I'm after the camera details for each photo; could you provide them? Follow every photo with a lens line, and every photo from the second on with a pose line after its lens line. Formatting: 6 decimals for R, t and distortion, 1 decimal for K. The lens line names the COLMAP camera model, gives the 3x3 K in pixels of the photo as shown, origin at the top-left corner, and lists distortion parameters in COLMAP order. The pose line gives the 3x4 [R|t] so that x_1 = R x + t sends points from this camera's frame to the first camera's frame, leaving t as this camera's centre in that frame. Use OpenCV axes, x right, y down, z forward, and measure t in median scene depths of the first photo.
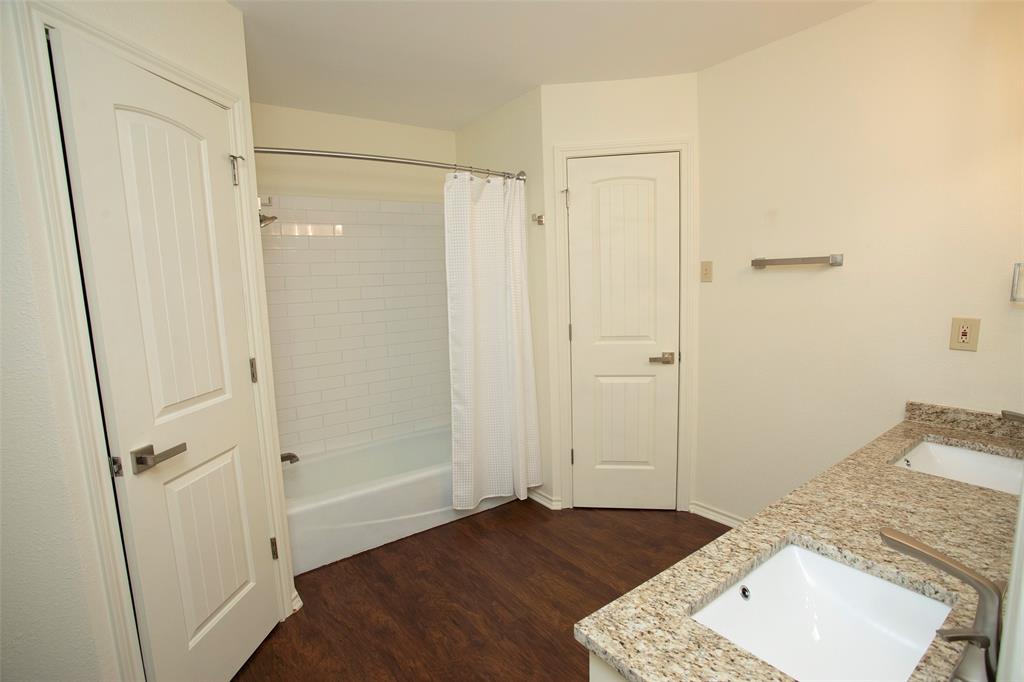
lens RADIAL K [[496.4, 0, 512.7], [0, 496.4, 347.0], [0, 0, 1]] dist [-0.073526, 0.033546]
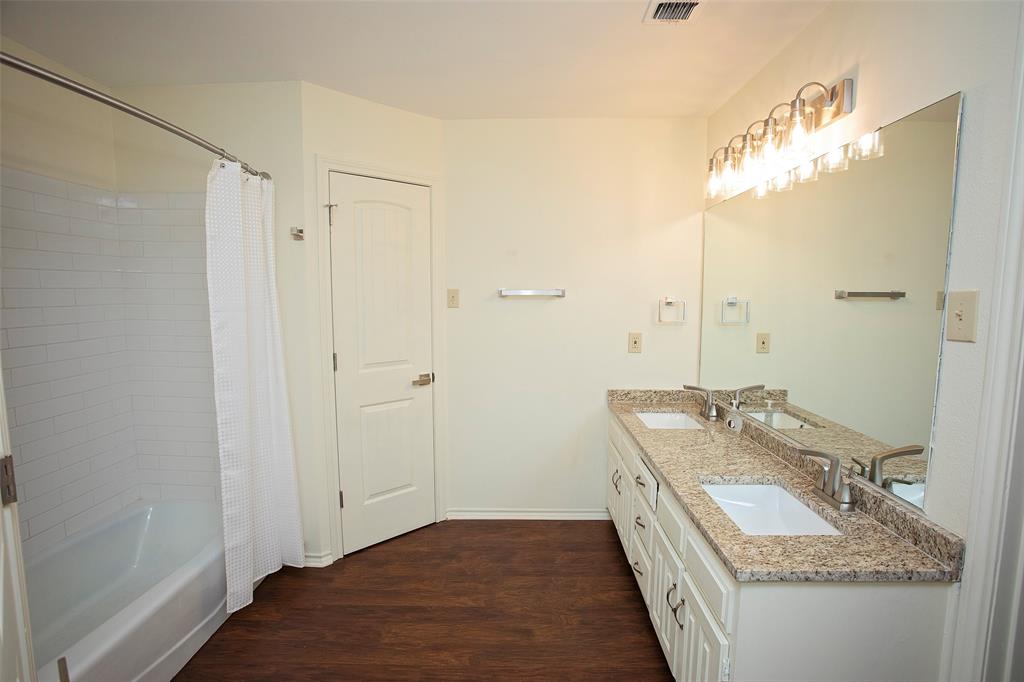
lens RADIAL K [[496.4, 0, 512.7], [0, 496.4, 347.0], [0, 0, 1]] dist [-0.073526, 0.033546]
pose [[0.610403, -0.049927, 0.790516, -0.421862], [0.085734, 0.996313, -0.003276, -0.028668], [-0.787438, 0.069774, 0.612432, 0.210806]]
